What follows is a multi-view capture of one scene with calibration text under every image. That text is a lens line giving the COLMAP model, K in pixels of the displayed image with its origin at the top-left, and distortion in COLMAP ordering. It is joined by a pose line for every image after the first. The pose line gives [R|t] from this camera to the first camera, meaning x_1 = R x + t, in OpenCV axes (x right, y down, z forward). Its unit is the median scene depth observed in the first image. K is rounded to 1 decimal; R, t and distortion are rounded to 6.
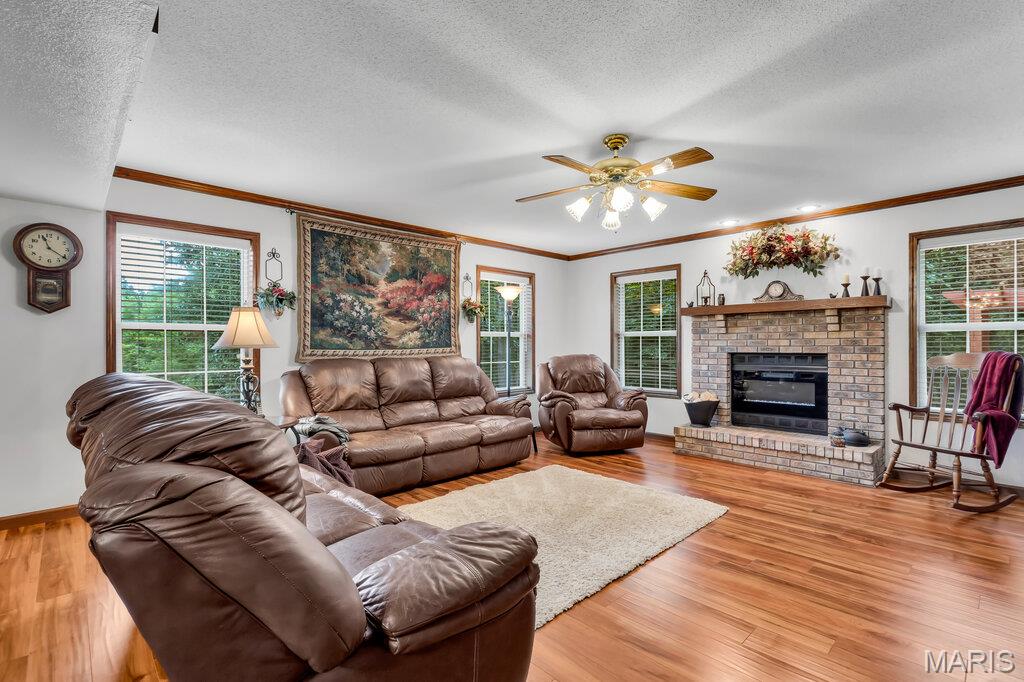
lens RADIAL K [[475.2, 0, 512.0], [0, 475.2, 341.0], [0, 0, 1]] dist [0.000986, 0.000378]
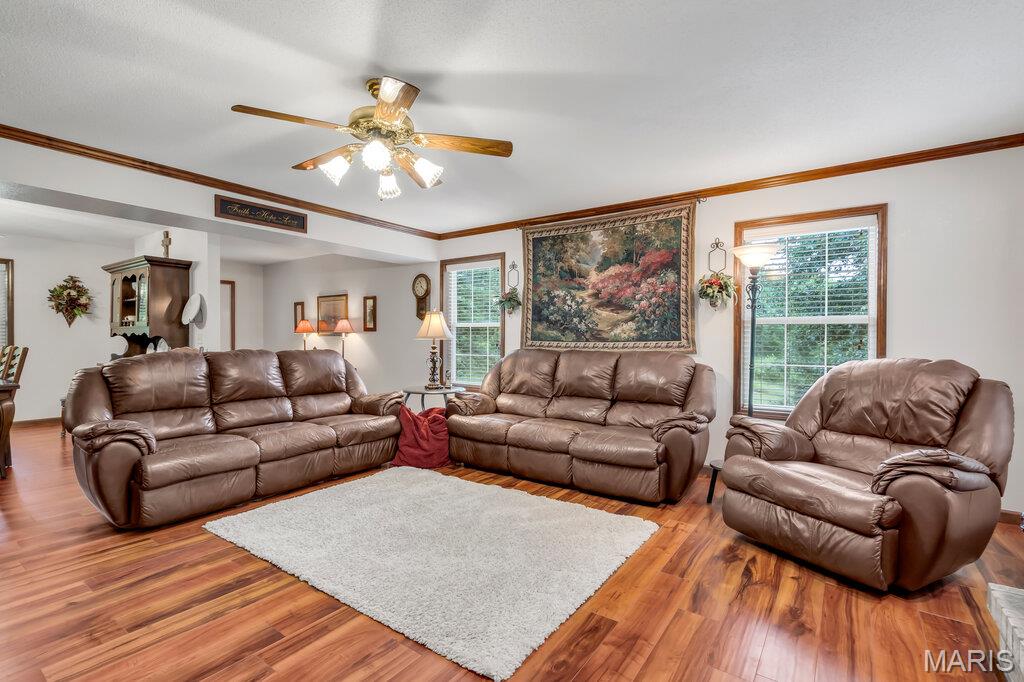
lens RADIAL K [[475.2, 0, 512.0], [0, 475.2, 341.0], [0, 0, 1]] dist [0.000986, 0.000378]
pose [[0.192015, 0.008973, -0.981351, 0.665424], [0.004229, 0.999941, 0.009970, 0.005579], [0.981383, -0.006064, 0.191966, 0.663785]]
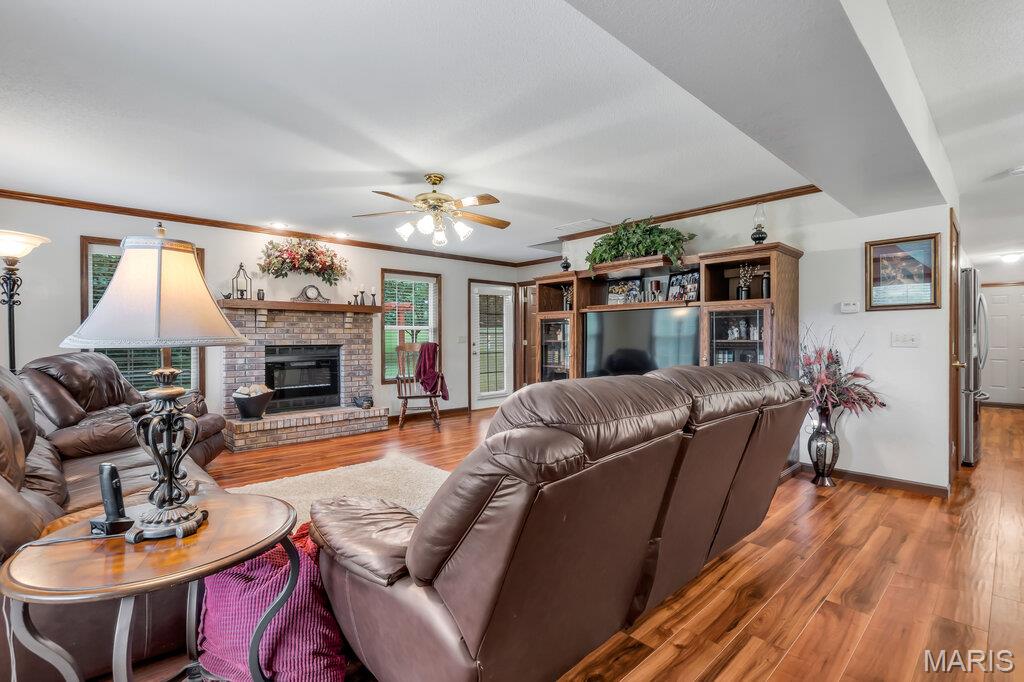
lens RADIAL K [[475.2, 0, 512.0], [0, 475.2, 341.0], [0, 0, 1]] dist [0.000986, 0.000378]
pose [[0.011175, -0.004605, 0.999927, -0.658580], [-0.005957, 0.999971, 0.004672, 0.006524], [-0.999920, -0.006009, 0.011148, 0.485950]]
